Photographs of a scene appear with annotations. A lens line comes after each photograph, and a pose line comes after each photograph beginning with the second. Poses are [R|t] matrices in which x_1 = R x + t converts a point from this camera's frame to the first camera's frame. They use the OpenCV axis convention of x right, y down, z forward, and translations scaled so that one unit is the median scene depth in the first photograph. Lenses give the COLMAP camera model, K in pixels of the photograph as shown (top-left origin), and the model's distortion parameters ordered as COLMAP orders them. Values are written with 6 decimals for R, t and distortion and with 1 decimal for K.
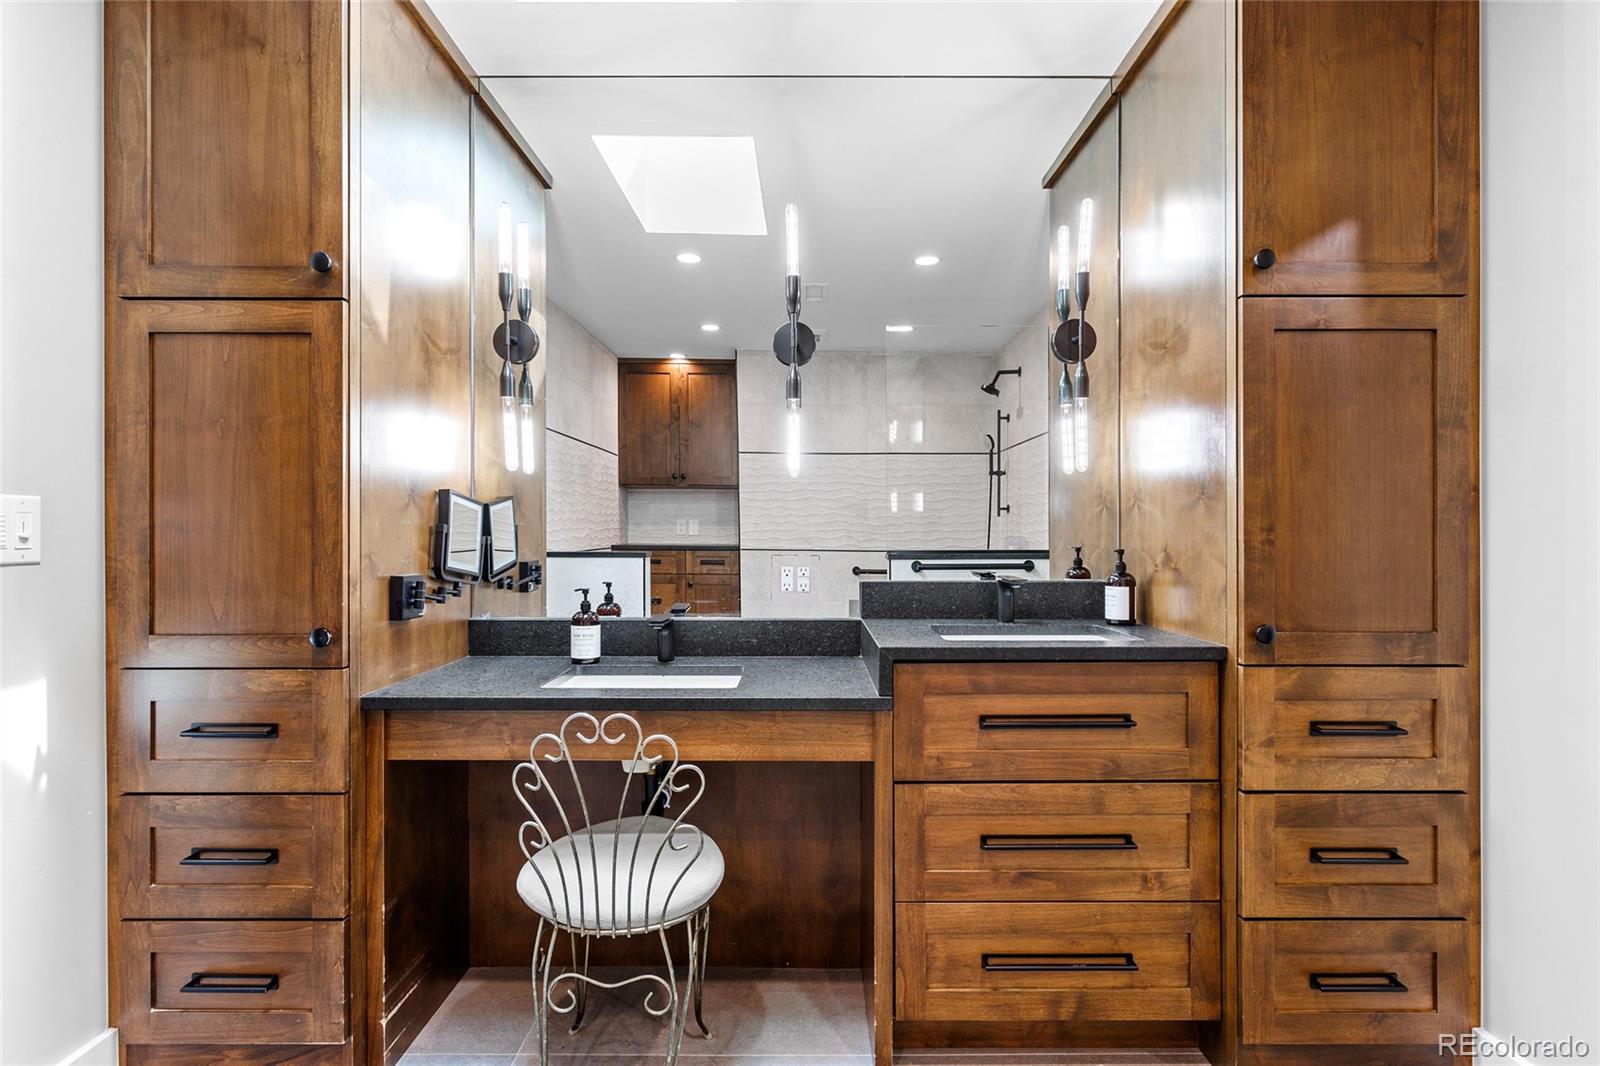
lens RADIAL K [[808.8, 0, 800.7], [0, 808.8, 531.2], [0, 0, 1]] dist [-0.007513, 0.002166]
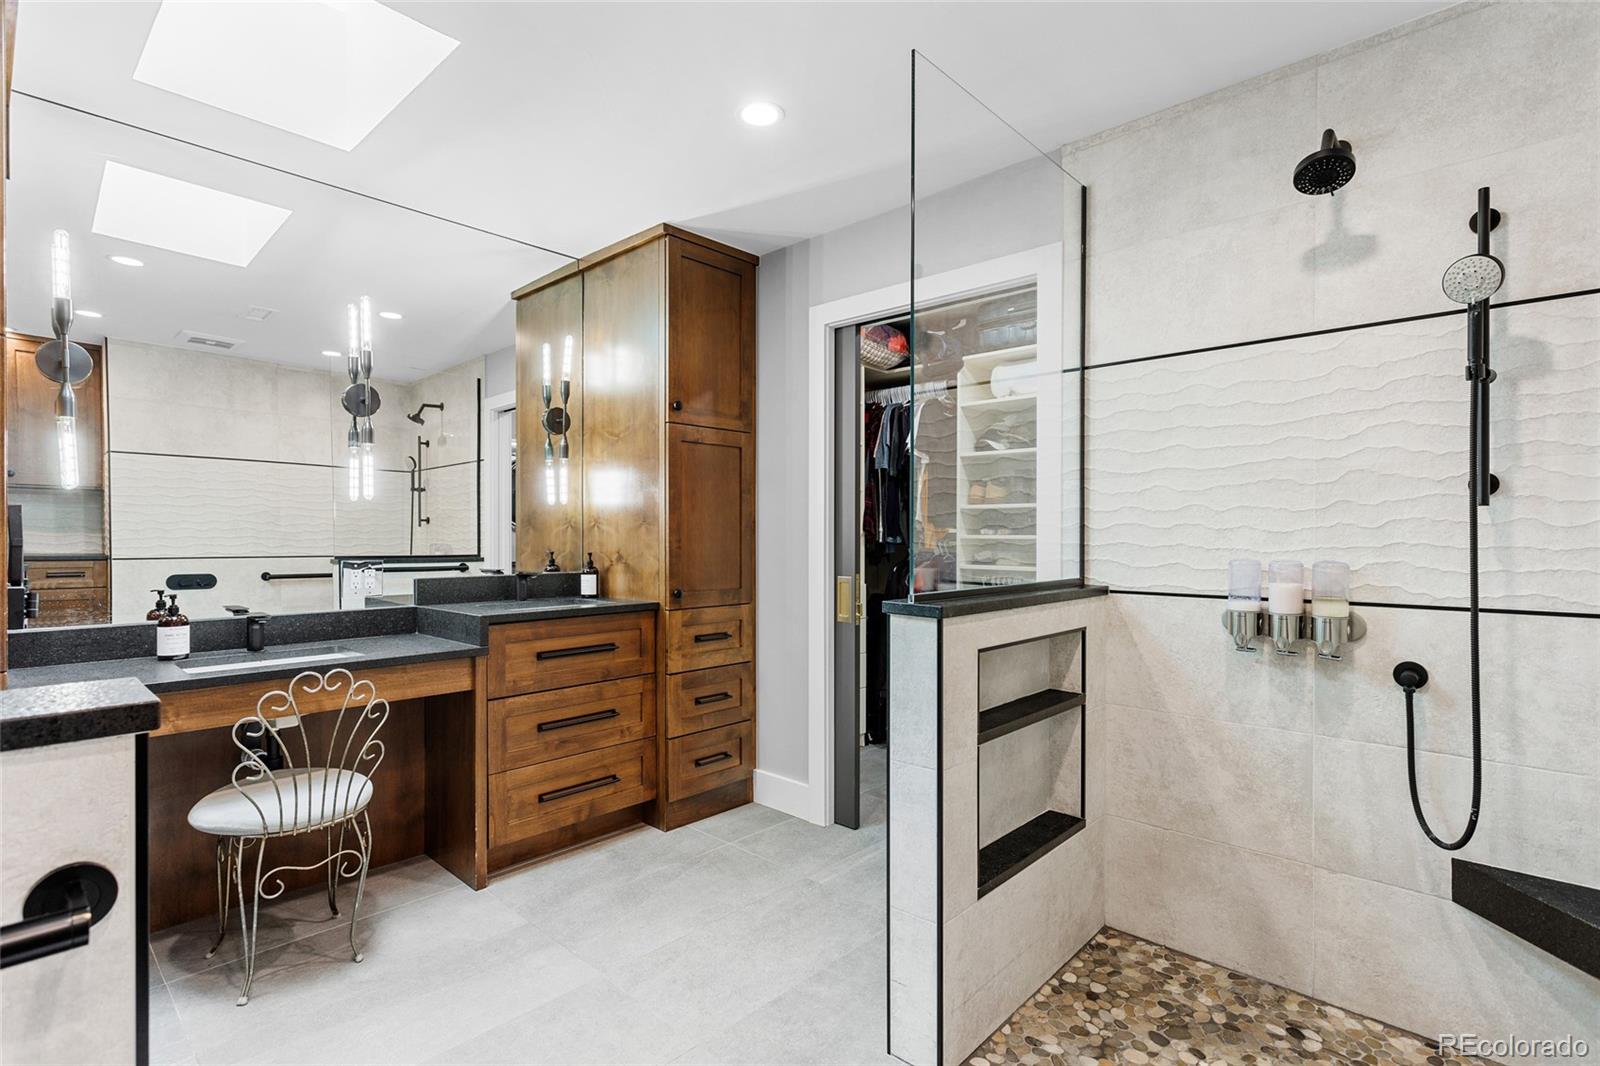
lens RADIAL K [[758.9, 0, 800.2], [0, 758.9, 535.9], [0, 0, 1]] dist [-0.000020, 0.000780]
pose [[0.681157, 0.000504, 0.732137, -0.560304], [-0.000900, 1.000000, 0.000150, -0.014975], [-0.732137, -0.000761, 0.681157, -0.472418]]
